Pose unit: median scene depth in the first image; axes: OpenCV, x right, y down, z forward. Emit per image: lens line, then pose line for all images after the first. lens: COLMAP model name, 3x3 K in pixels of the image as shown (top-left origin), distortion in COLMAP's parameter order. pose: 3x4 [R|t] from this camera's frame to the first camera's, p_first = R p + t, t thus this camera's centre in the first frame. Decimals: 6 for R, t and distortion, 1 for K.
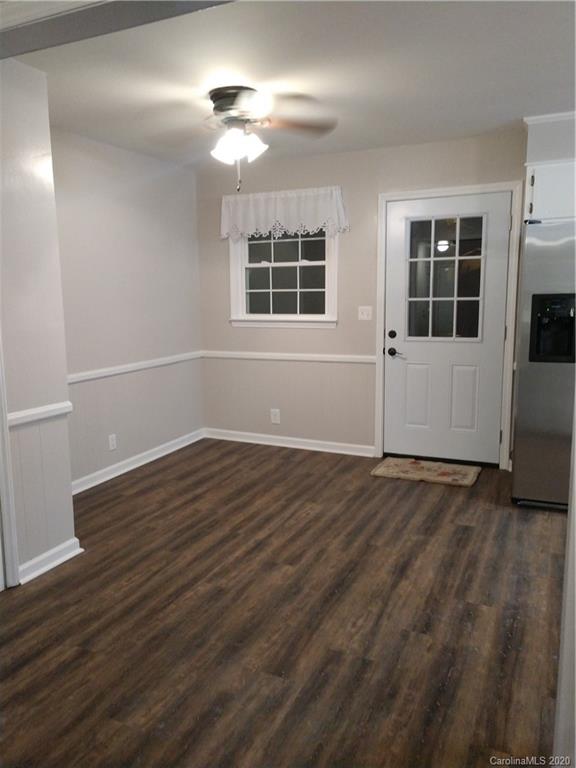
lens RADIAL K [[589.8, 0, 282.9], [0, 589.8, 383.3], [0, 0, 1]] dist [0.006481, 0.035569]
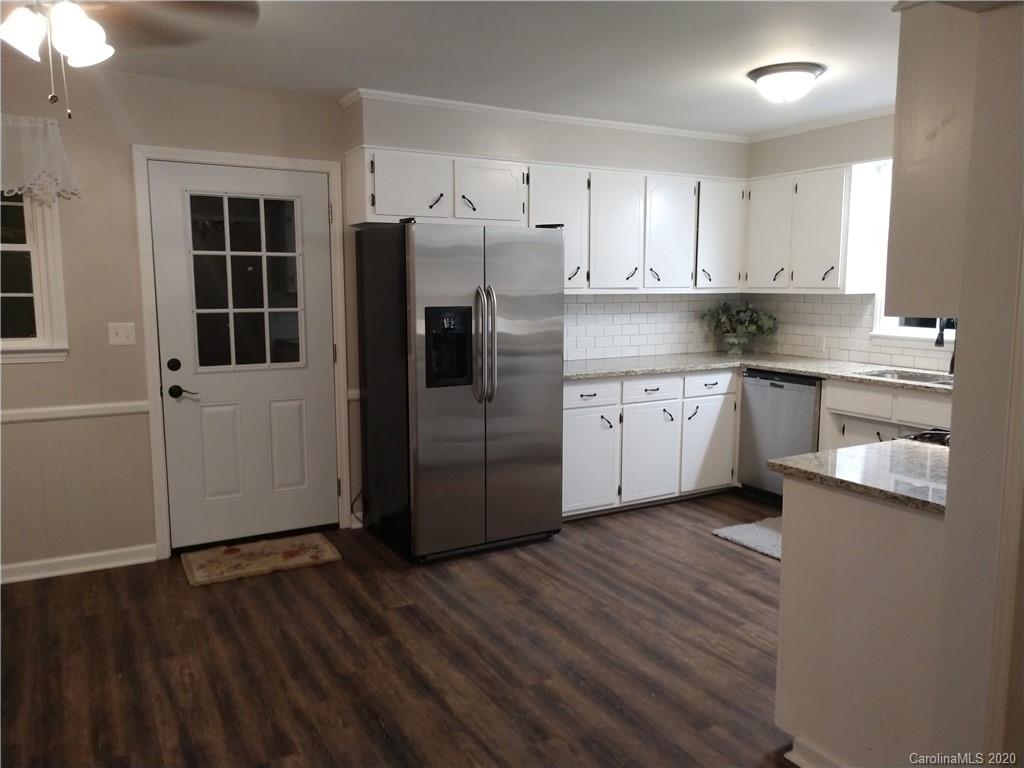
lens RADIAL K [[786.5, 0, 512.0], [0, 786.5, 384.0], [0, 0, 1]] dist [0.006481, 0.035569]
pose [[0.575377, -0.086814, 0.813268, -0.341375], [0.113244, 0.993229, 0.025906, -0.046838], [-0.810010, 0.077192, 0.581313, 0.217589]]
